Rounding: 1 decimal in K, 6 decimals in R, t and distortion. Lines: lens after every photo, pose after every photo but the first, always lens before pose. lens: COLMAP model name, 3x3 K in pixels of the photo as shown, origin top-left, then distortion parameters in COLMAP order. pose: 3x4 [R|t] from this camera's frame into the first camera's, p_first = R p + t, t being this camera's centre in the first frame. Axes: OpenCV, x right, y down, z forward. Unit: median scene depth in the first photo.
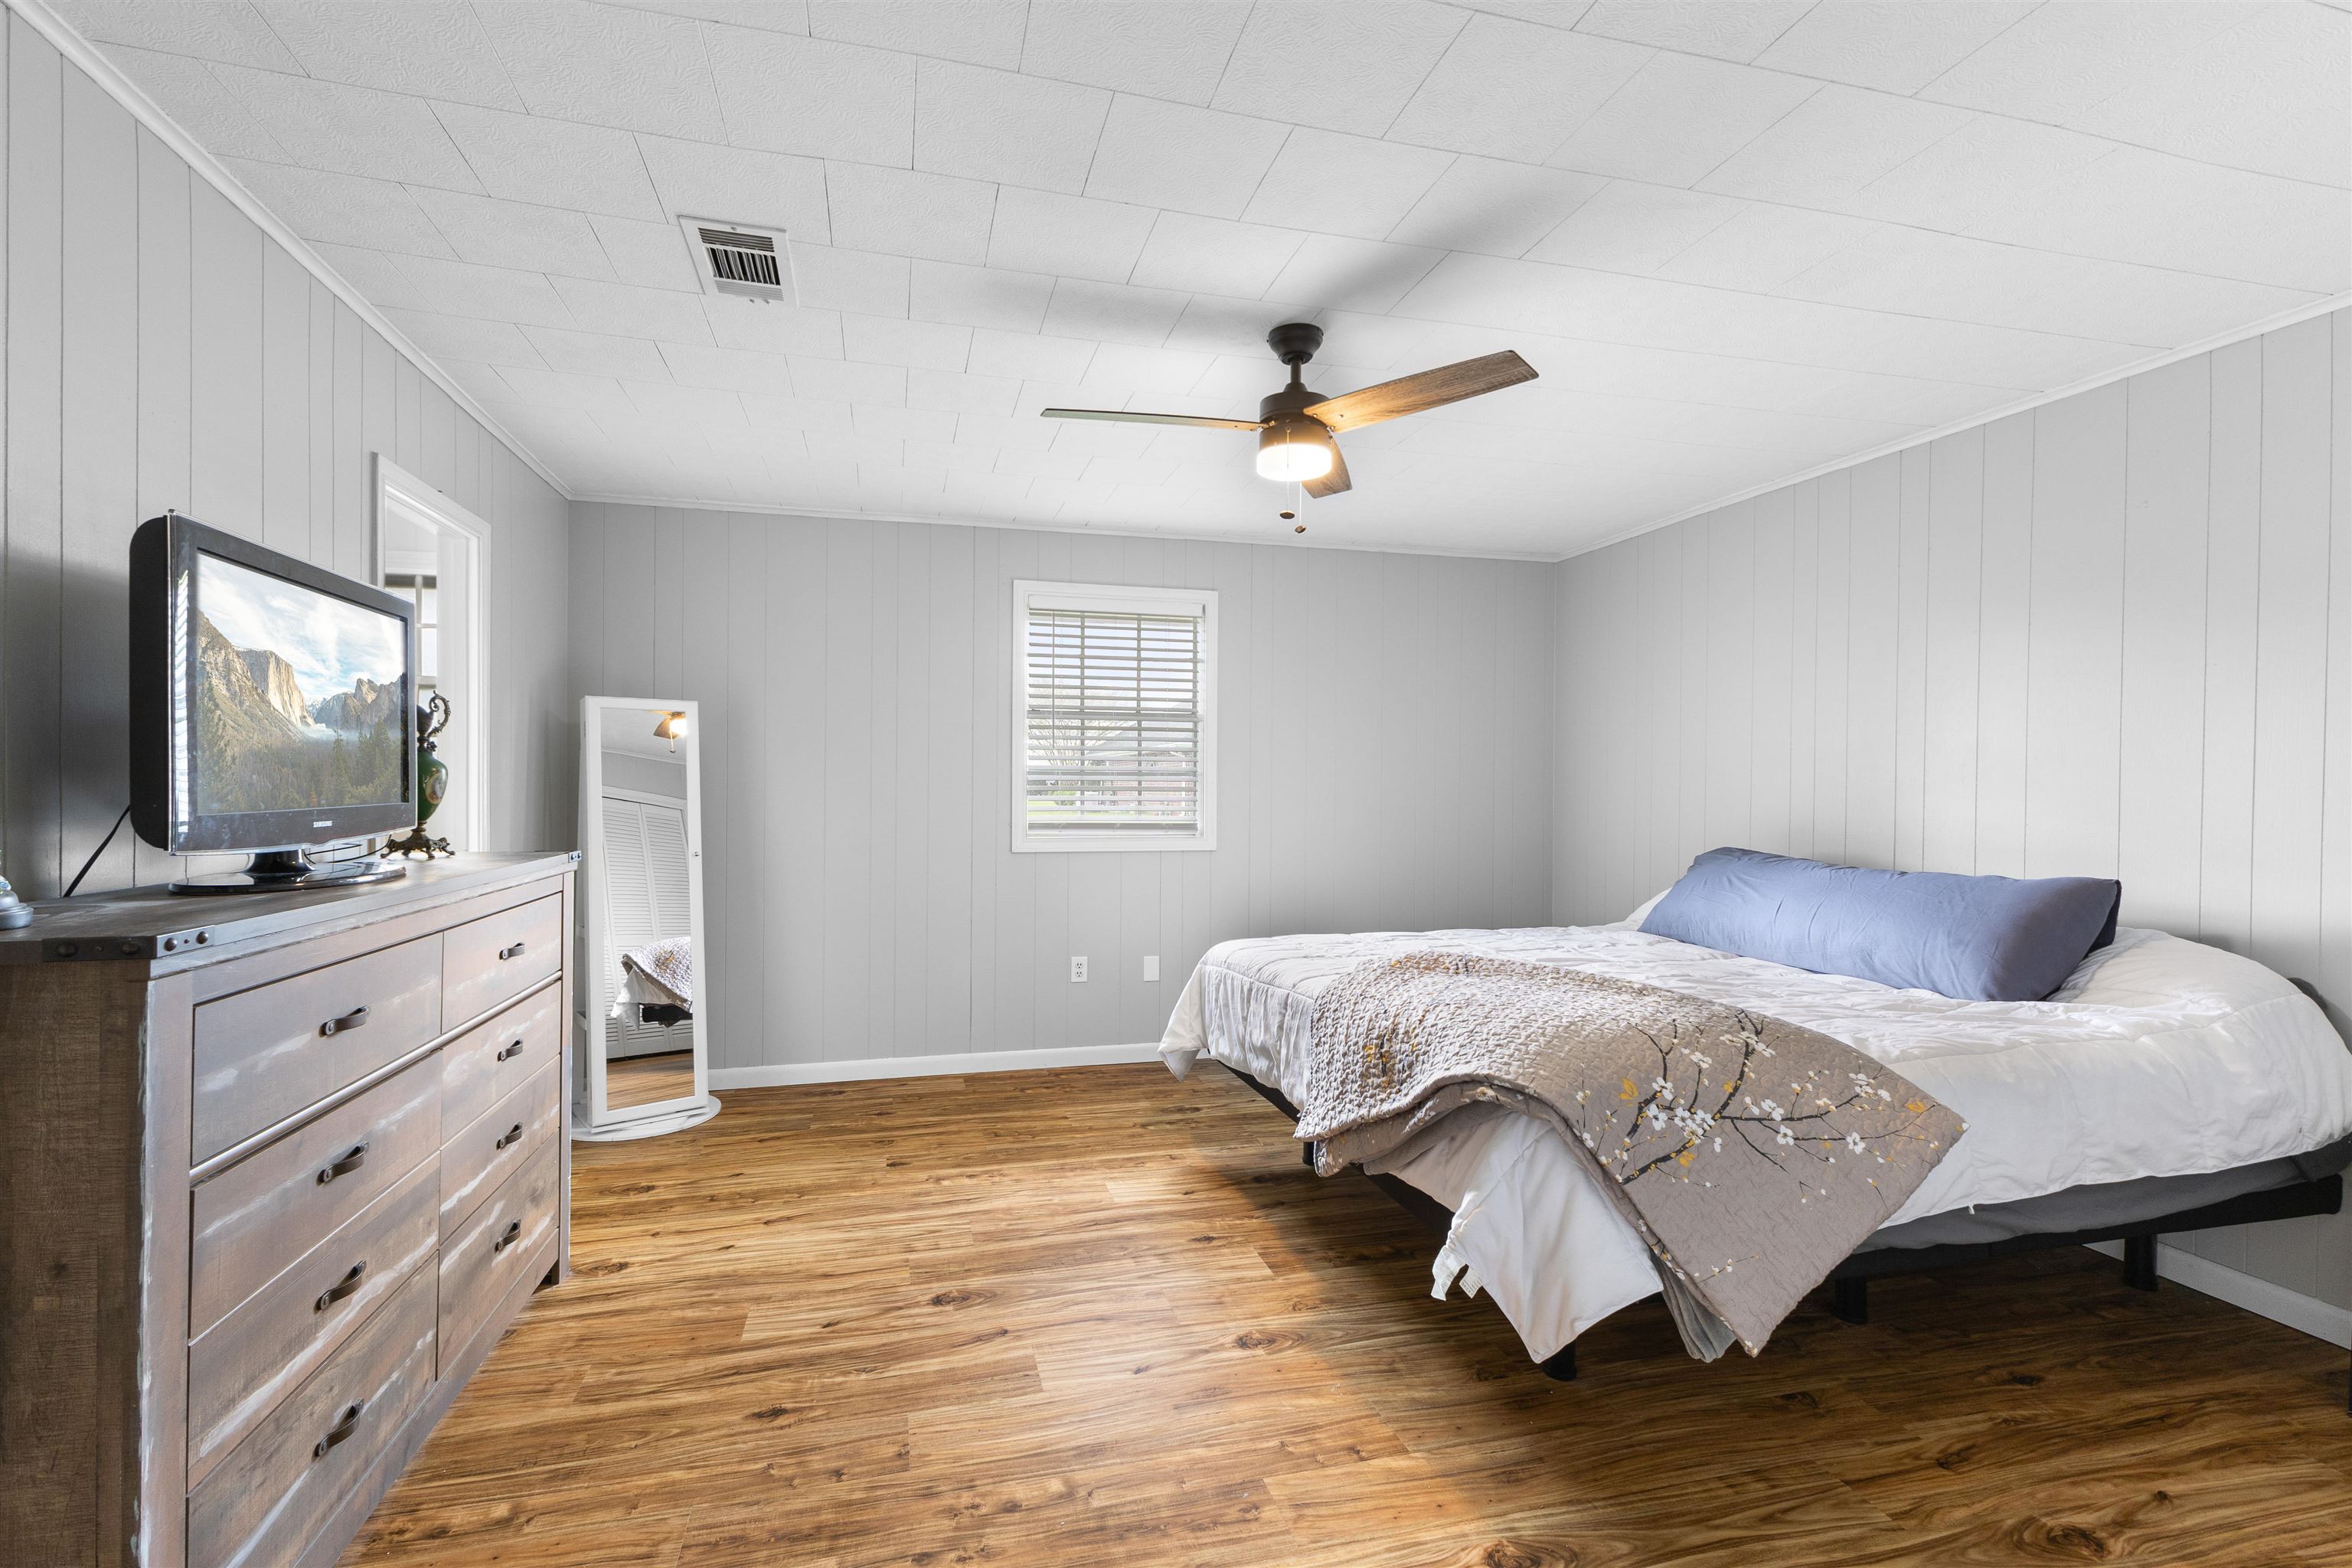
lens RADIAL K [[1012.2, 0, 1172.3], [0, 1012.2, 783.6], [0, 0, 1]] dist [0.016886, -0.007779]
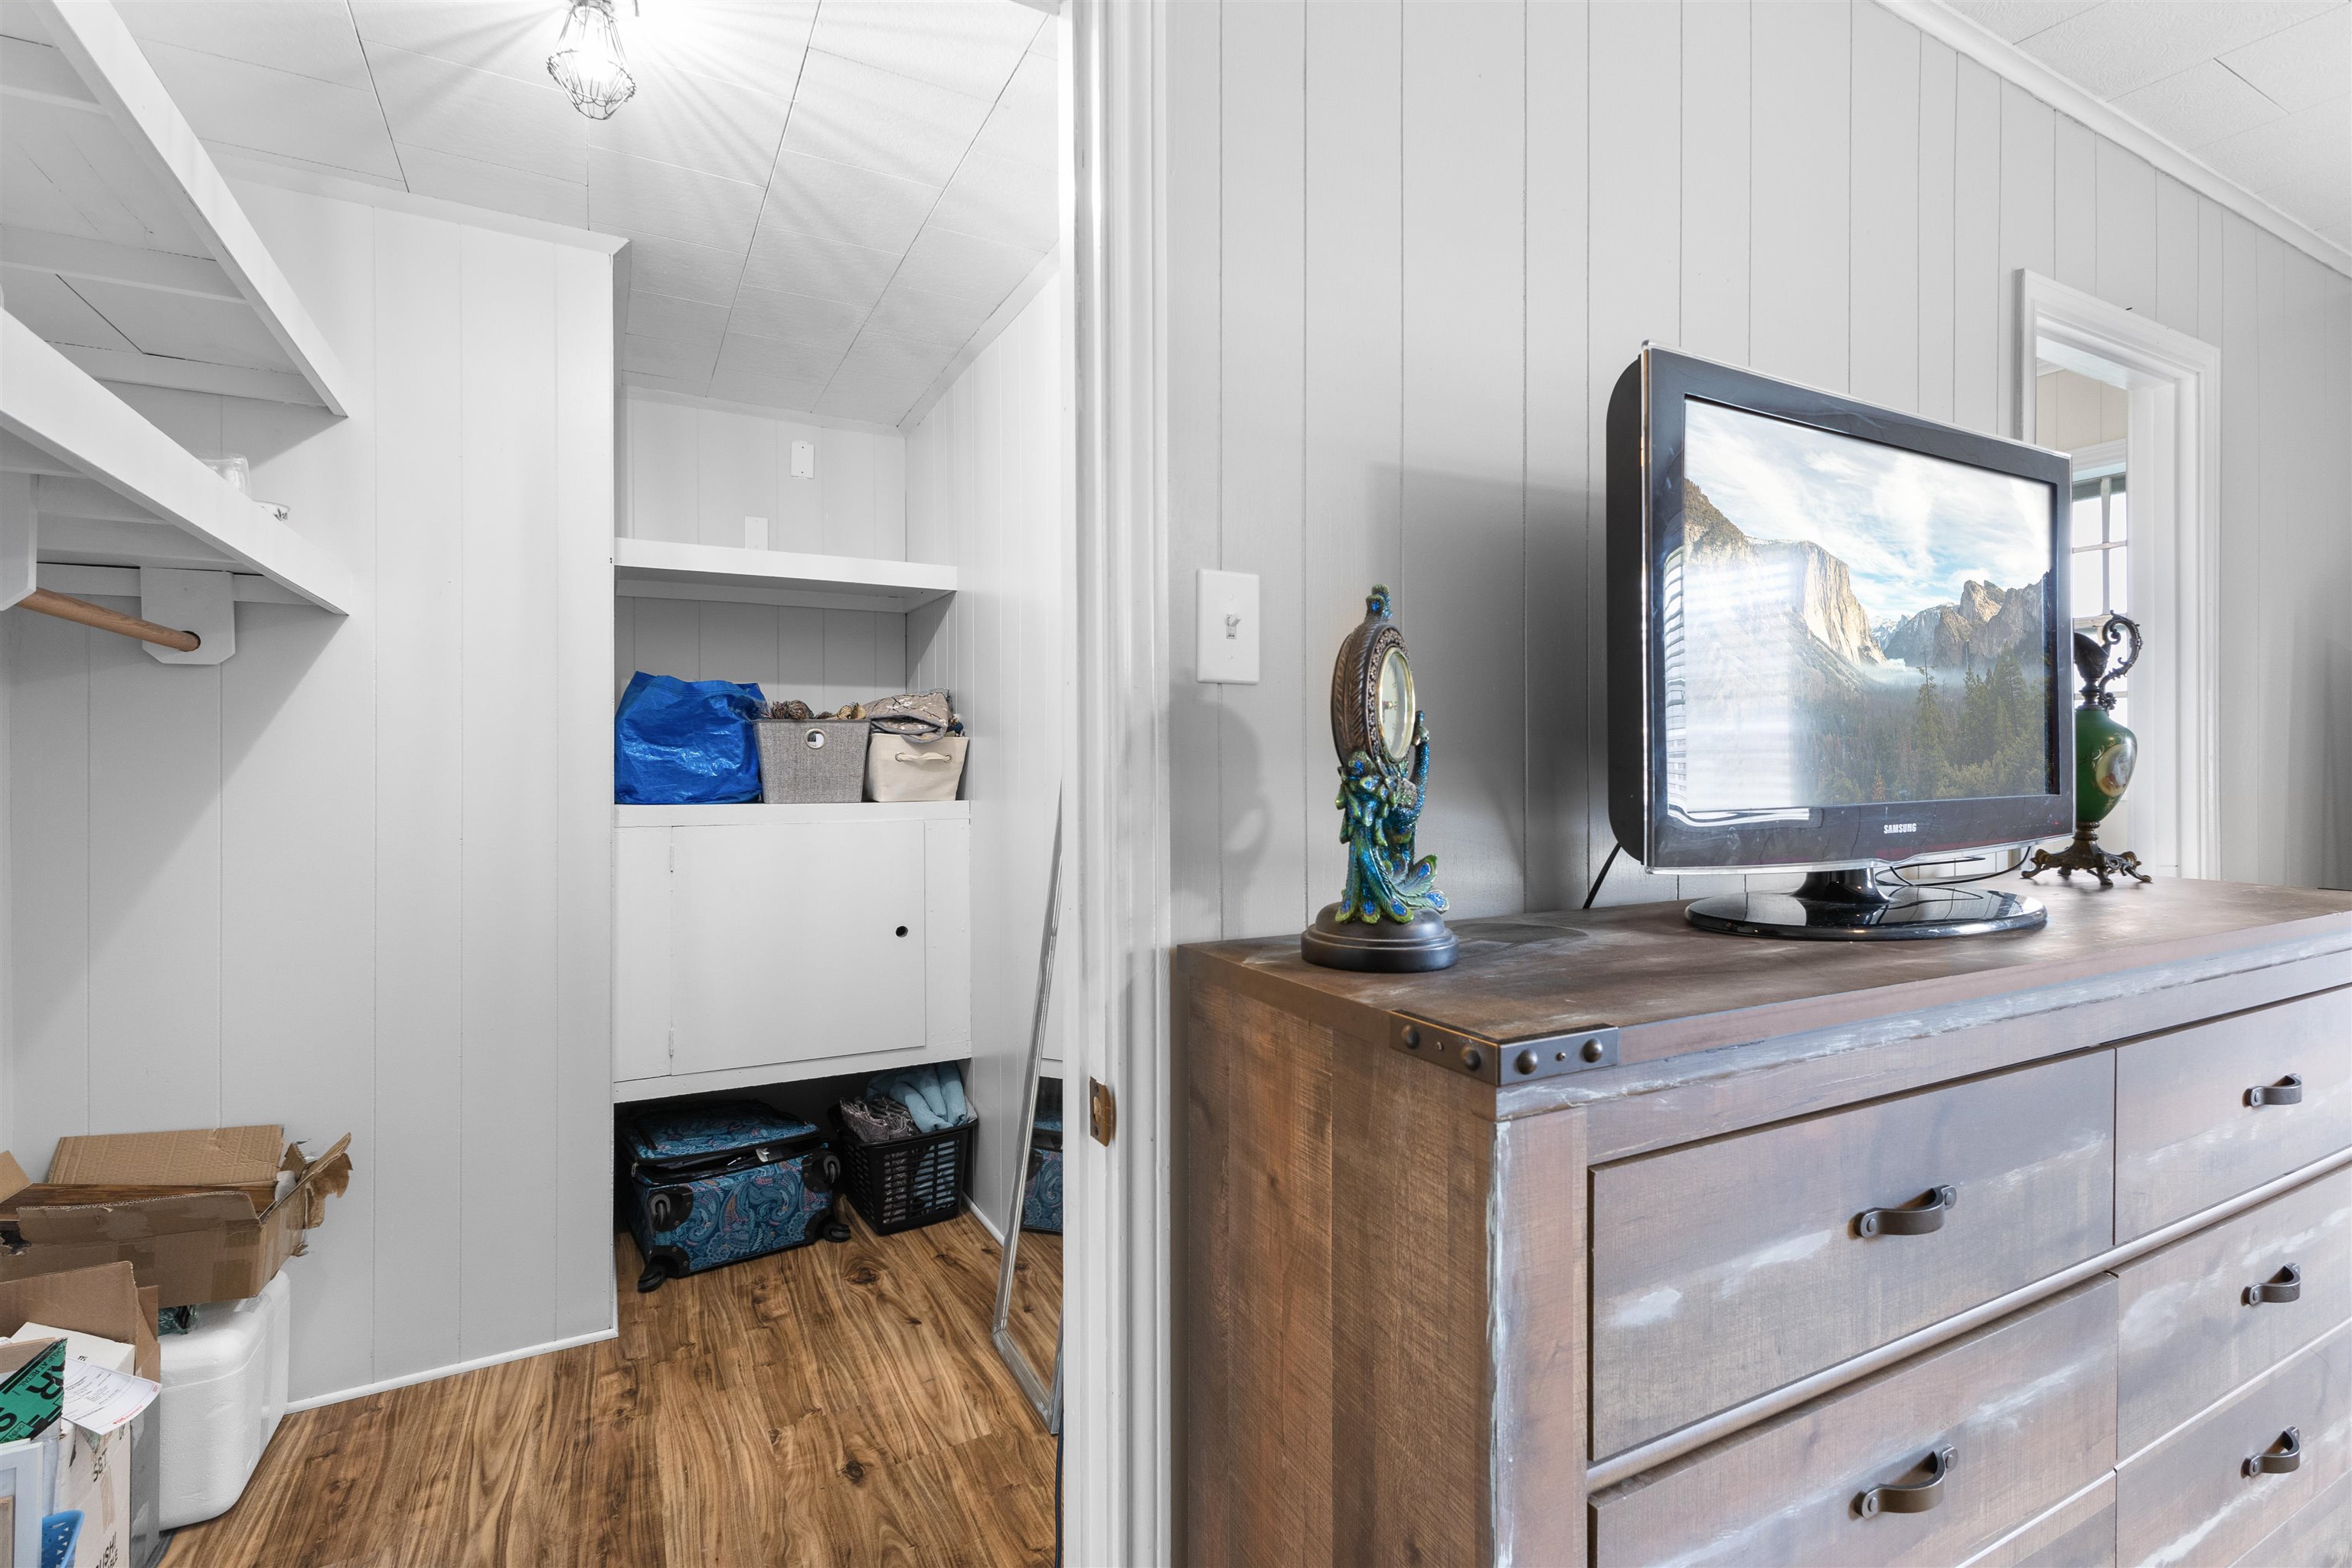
lens RADIAL K [[1066.1, 0, 1166.6], [0, 1066.1, 777.6], [0, 0, 1]] dist [-0.014942, 0.008470]
pose [[0.201909, 0.003322, -0.979399, -0.295731], [0.003105, 0.999987, 0.004032, 0.006349], [0.979399, -0.003855, 0.201896, 0.431173]]
